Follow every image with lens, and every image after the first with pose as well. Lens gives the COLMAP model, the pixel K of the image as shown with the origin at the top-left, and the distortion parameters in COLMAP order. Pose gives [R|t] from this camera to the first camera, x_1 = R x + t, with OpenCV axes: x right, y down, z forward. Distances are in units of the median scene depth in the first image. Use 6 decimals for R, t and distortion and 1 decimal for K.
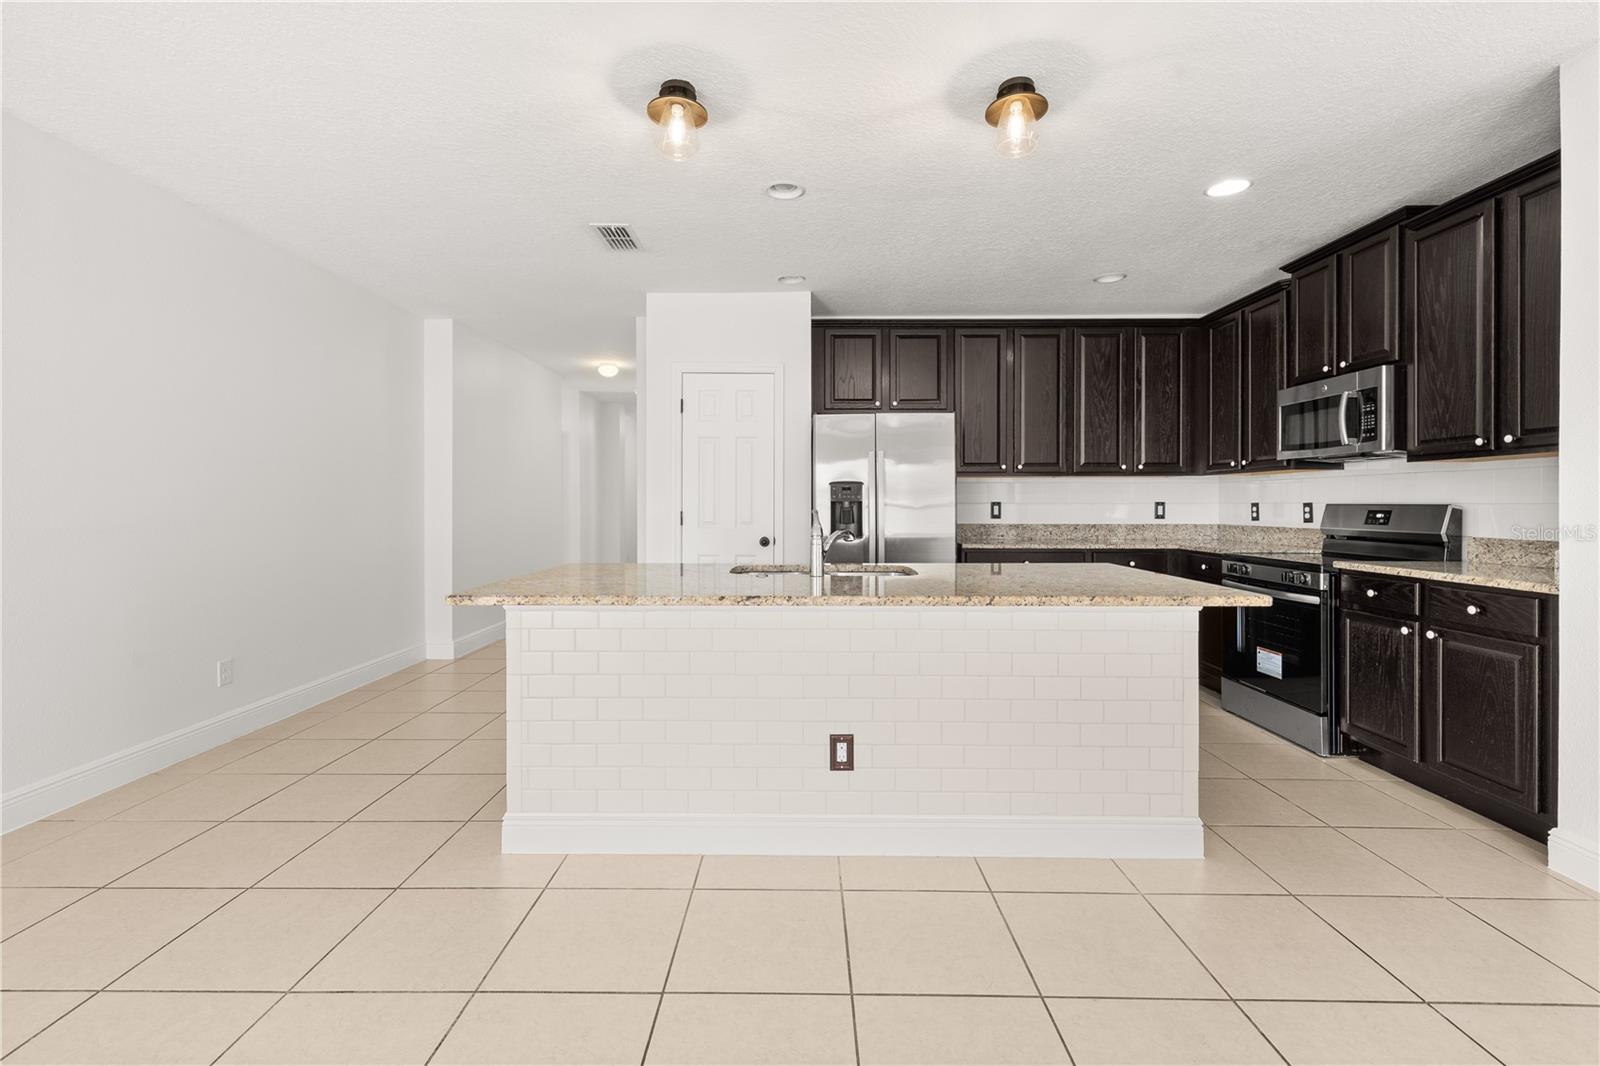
lens RADIAL K [[698.4, 0, 796.2], [0, 698.4, 504.2], [0, 0, 1]] dist [0.001786, 0.000493]
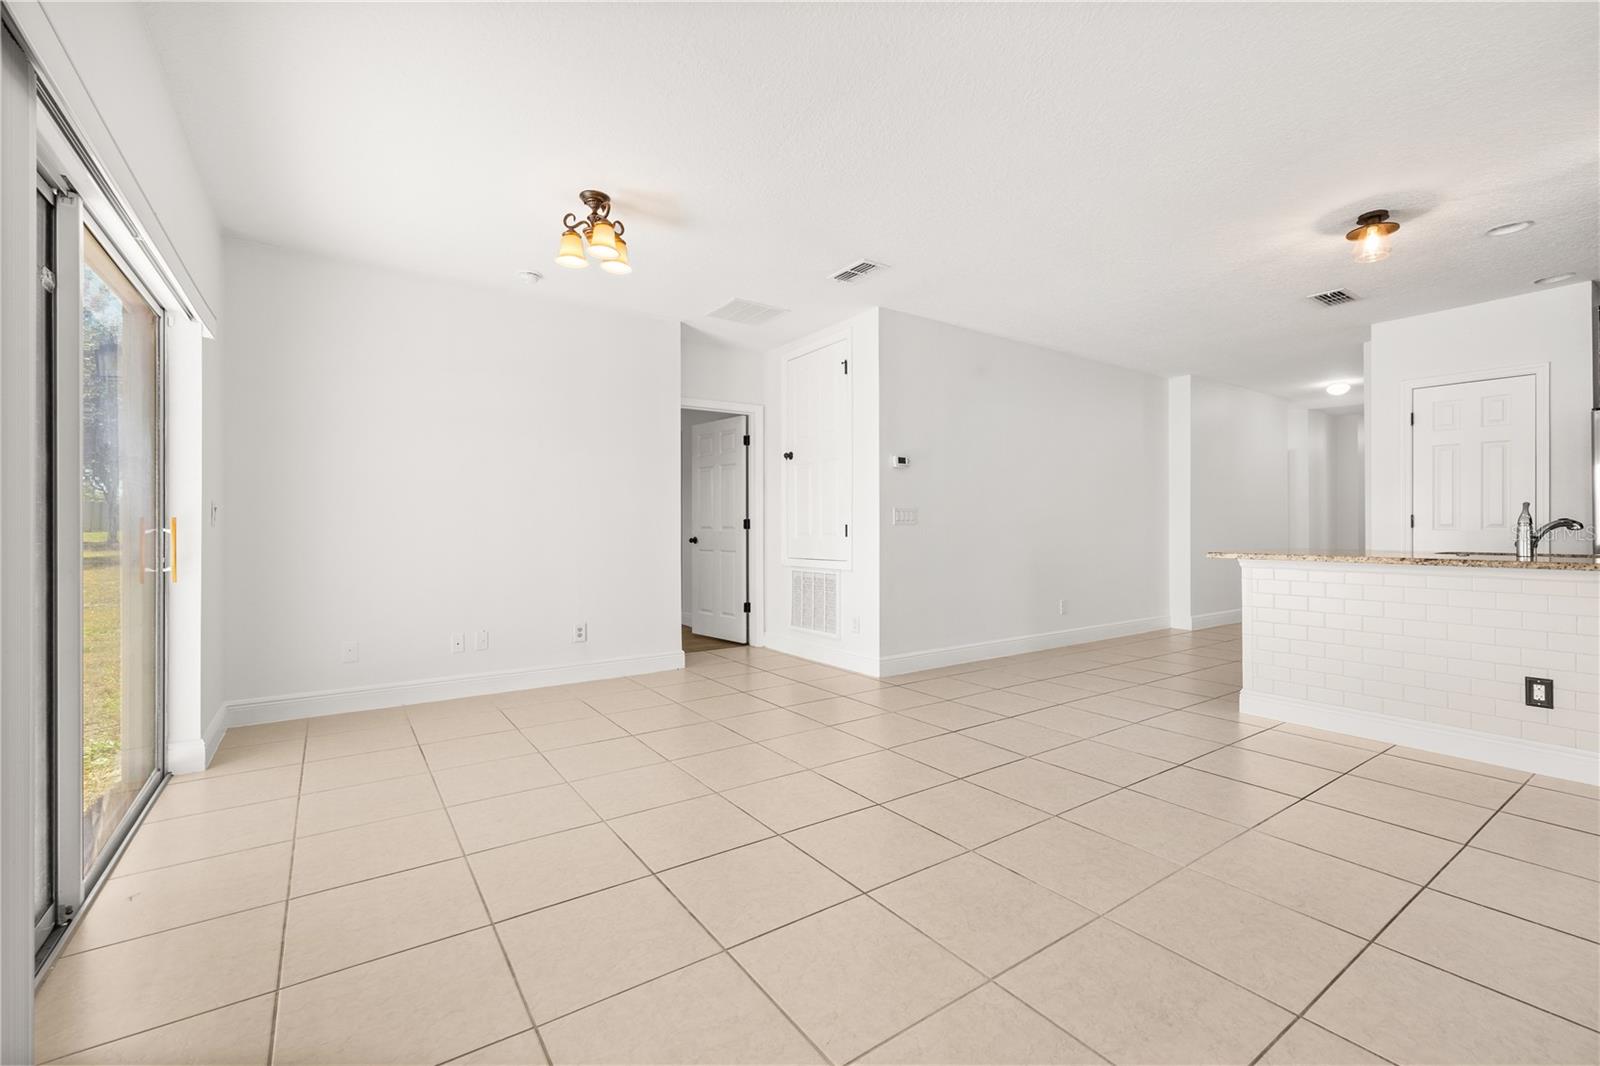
lens RADIAL K [[680.9, 0, 799.3], [0, 680.9, 525.9], [0, 0, 1]] dist [0.000772, 0.000168]
pose [[0.580310, -0.002117, -0.814393, 0.176871], [-0.000292, 0.999996, -0.002808, 0.036150], [0.814395, 0.001868, 0.580308, -0.480465]]
